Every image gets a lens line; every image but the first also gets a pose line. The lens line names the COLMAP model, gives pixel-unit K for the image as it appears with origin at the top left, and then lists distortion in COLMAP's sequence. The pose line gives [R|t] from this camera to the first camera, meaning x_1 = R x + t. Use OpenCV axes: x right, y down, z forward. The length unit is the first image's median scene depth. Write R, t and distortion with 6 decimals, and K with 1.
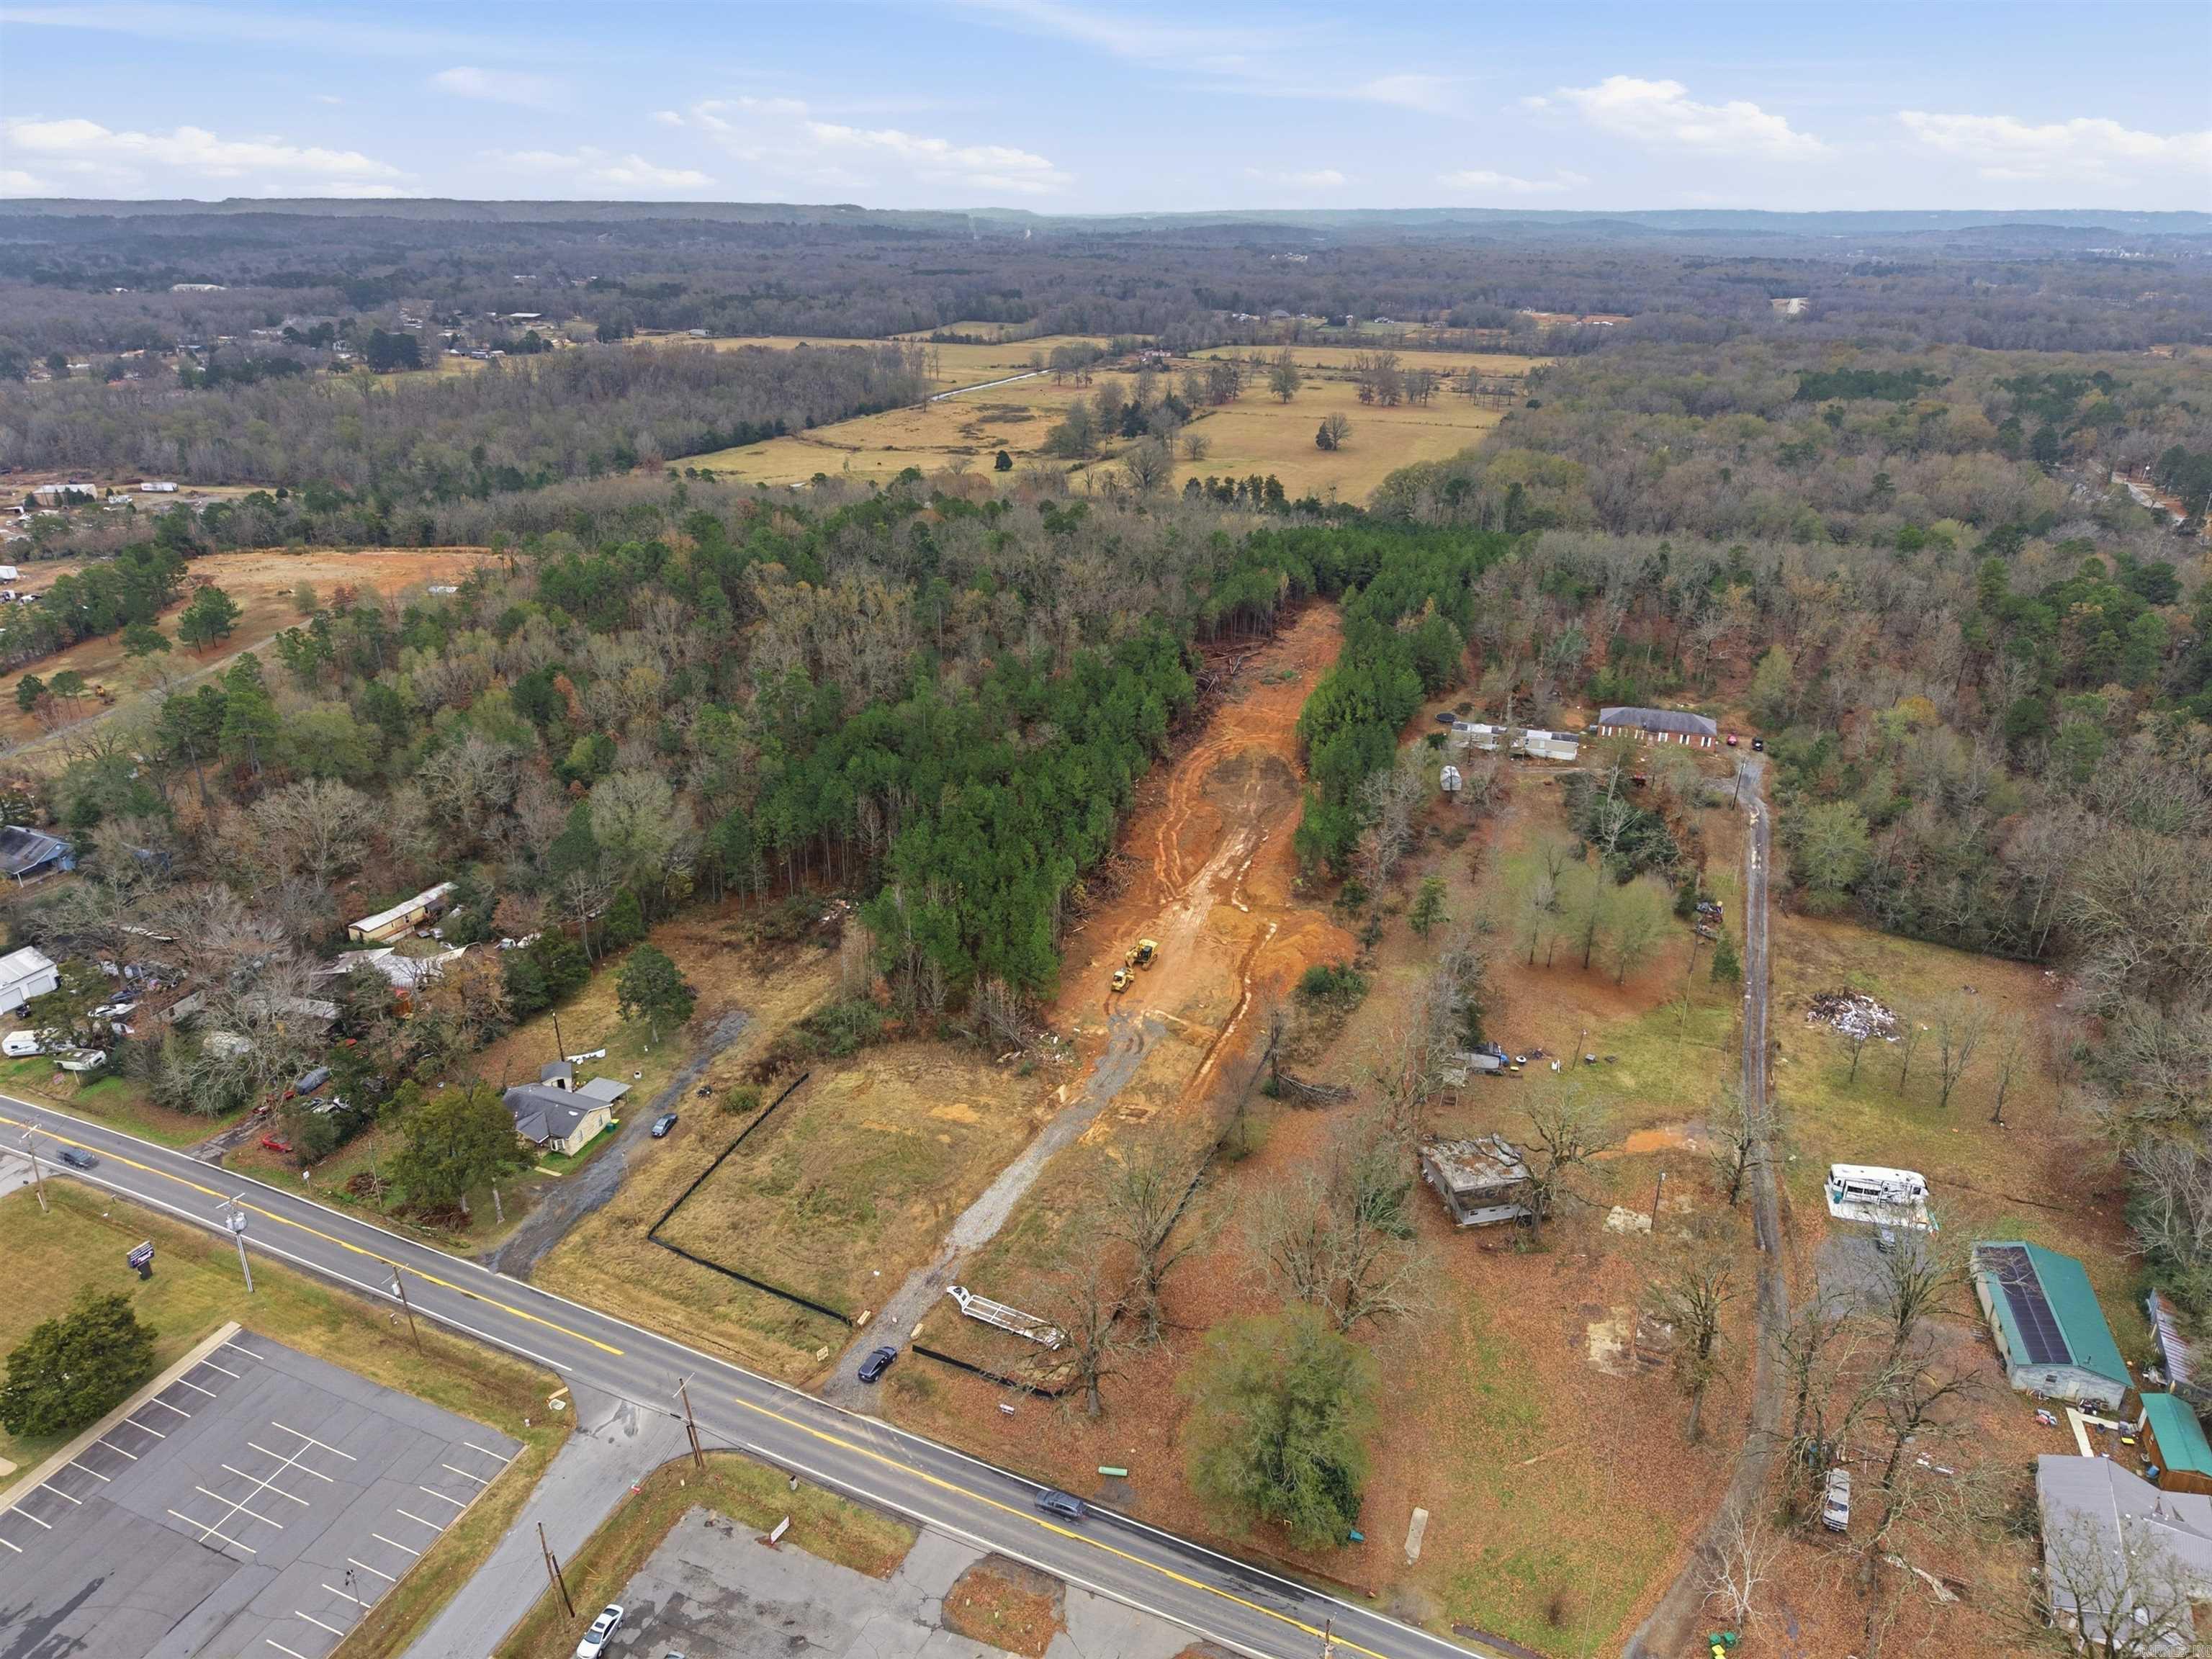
lens RADIAL K [[1471.5, 0, 1105.4], [0, 1471.5, 823.9], [0, 0, 1]] dist [0.033327, -0.035953]
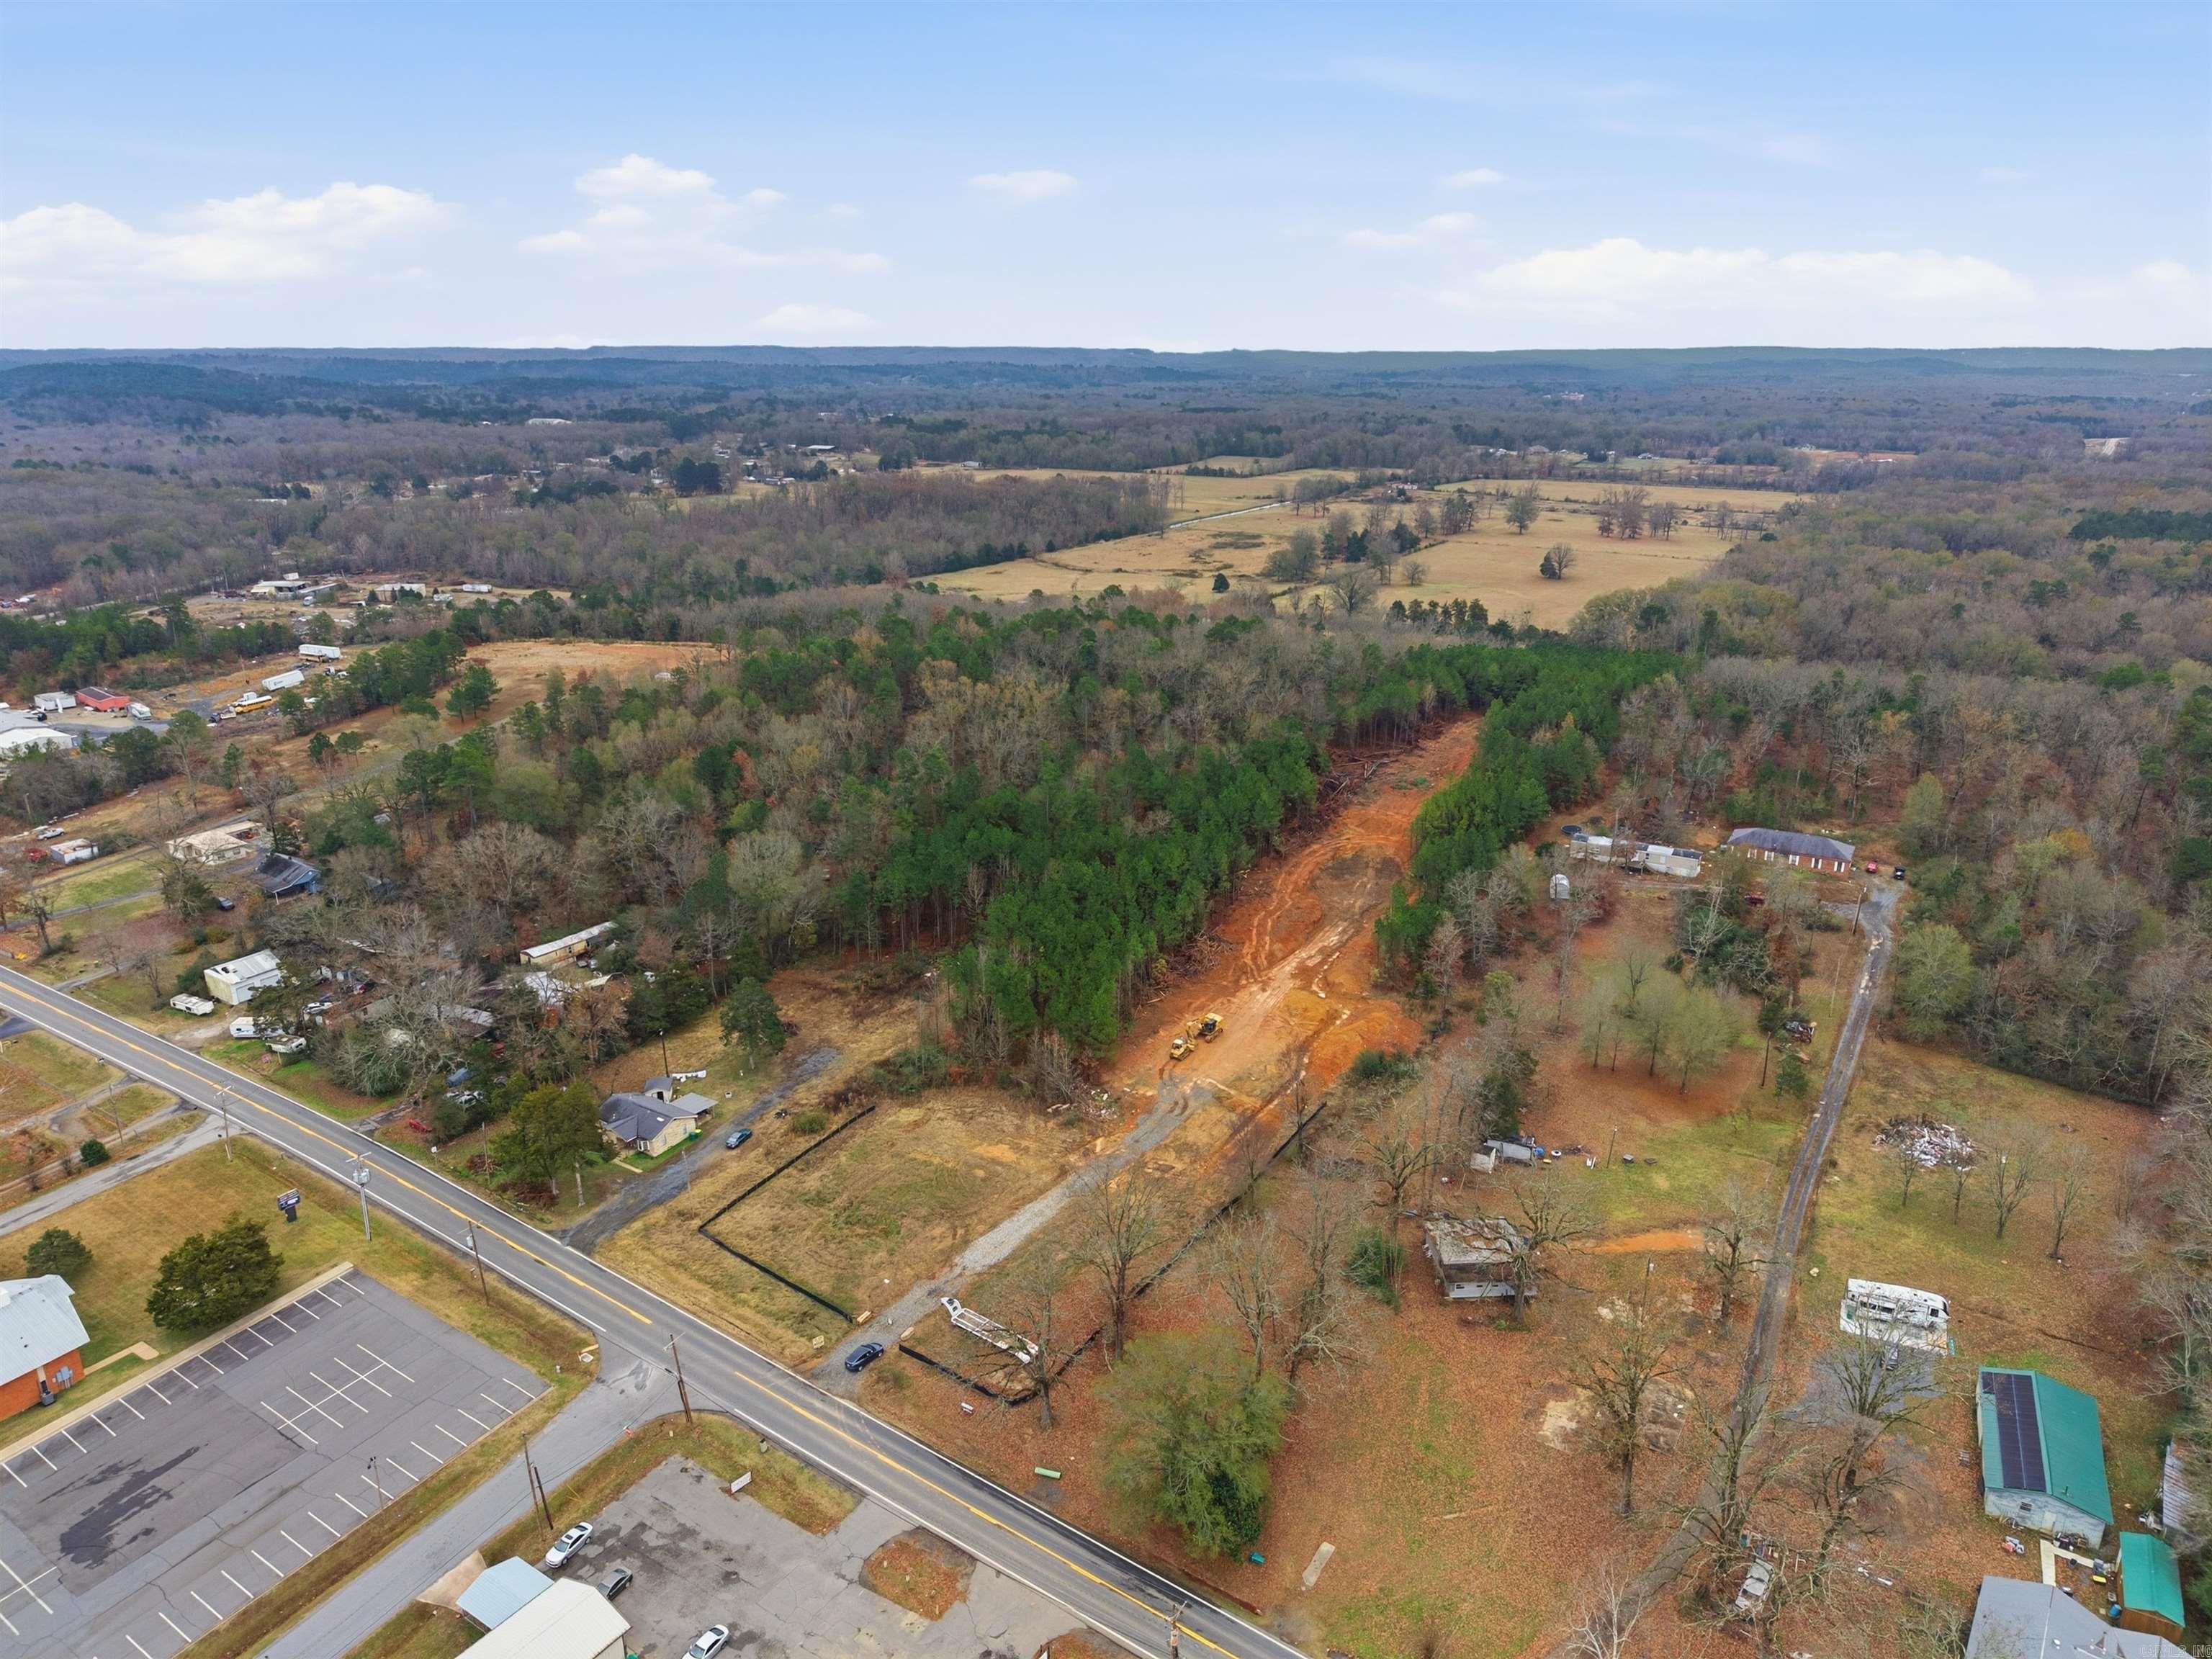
lens RADIAL K [[1471.5, 0, 1105.4], [0, 1471.5, 823.9], [0, 0, 1]] dist [0.033327, -0.035953]
pose [[0.983419, 0.050774, -0.174098, 0.131134], [-0.065320, 0.994743, -0.078866, 0.032799], [0.169178, 0.088930, 0.981565, -0.053838]]
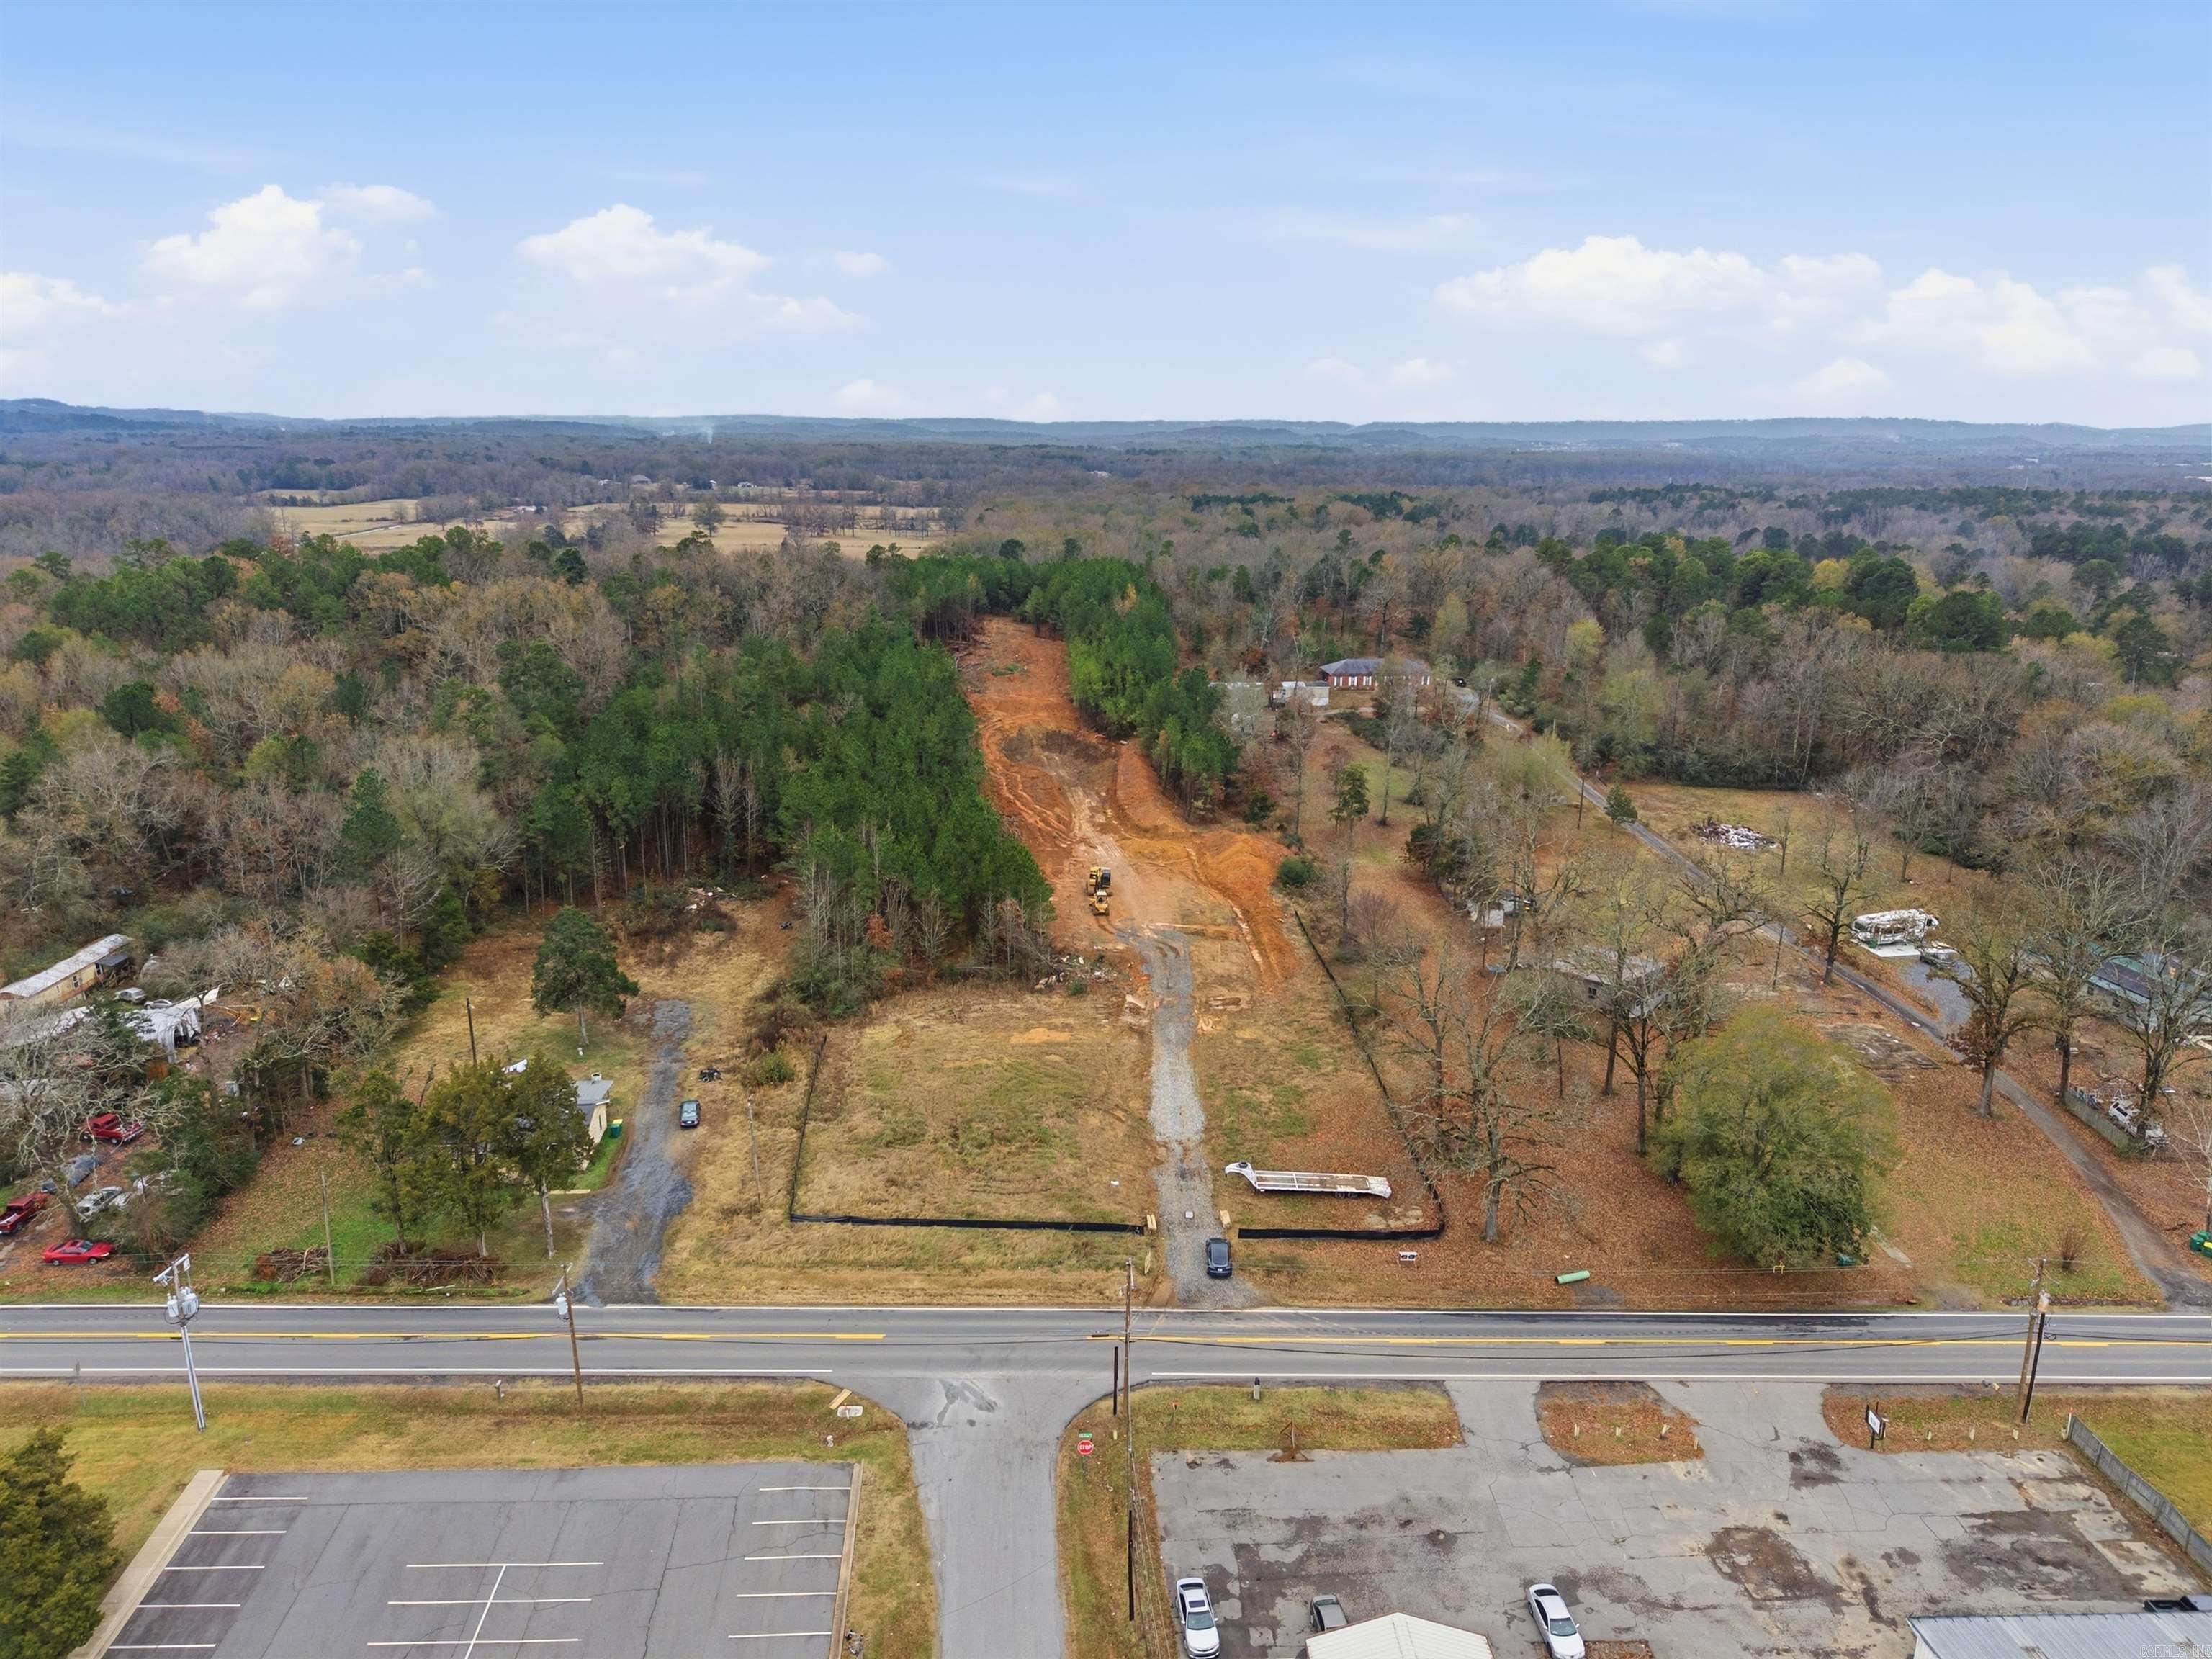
lens RADIAL K [[1471.5, 0, 1105.4], [0, 1471.5, 823.9], [0, 0, 1]] dist [0.033327, -0.035953]
pose [[0.898988, -0.109062, 0.424177, -0.348486], [0.162024, 0.982605, -0.090746, 0.139034], [-0.406901, 0.150306, 0.901021, 0.202322]]
